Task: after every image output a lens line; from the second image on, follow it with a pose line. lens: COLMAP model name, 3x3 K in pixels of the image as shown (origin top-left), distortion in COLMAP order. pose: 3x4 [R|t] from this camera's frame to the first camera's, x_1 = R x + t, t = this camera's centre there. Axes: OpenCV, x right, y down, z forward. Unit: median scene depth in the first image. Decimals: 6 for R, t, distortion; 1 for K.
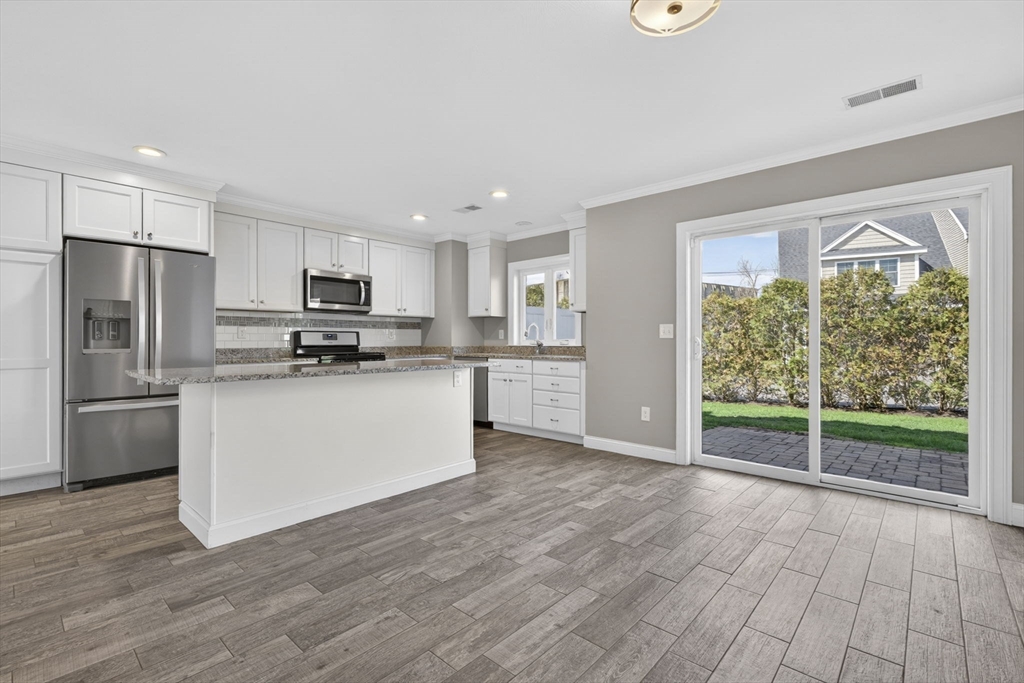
lens RADIAL K [[455.5, 0, 526.3], [0, 455.5, 341.0], [0, 0, 1]] dist [-0.000614, -0.000212]
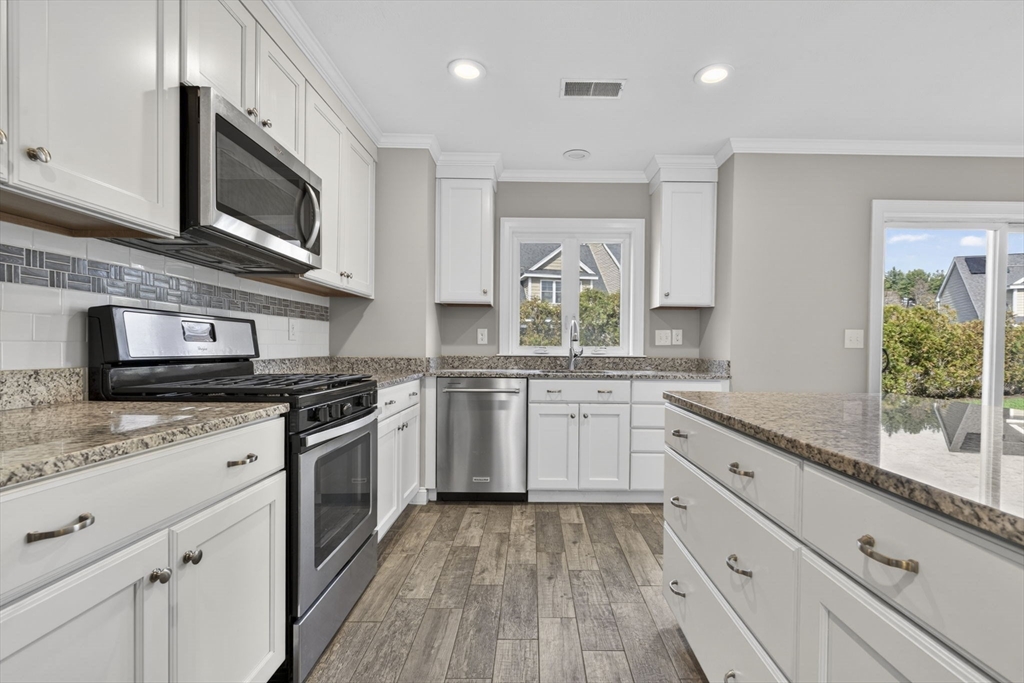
lens RADIAL K [[467.9, 0, 558.0], [0, 467.9, 357.0], [0, 0, 1]] dist [0.000120, -0.000019]
pose [[0.748386, -0.004066, 0.663251, -0.528898], [-0.010441, 0.999785, 0.017911, 0.000571], [-0.663181, -0.020329, 0.748183, 0.661566]]
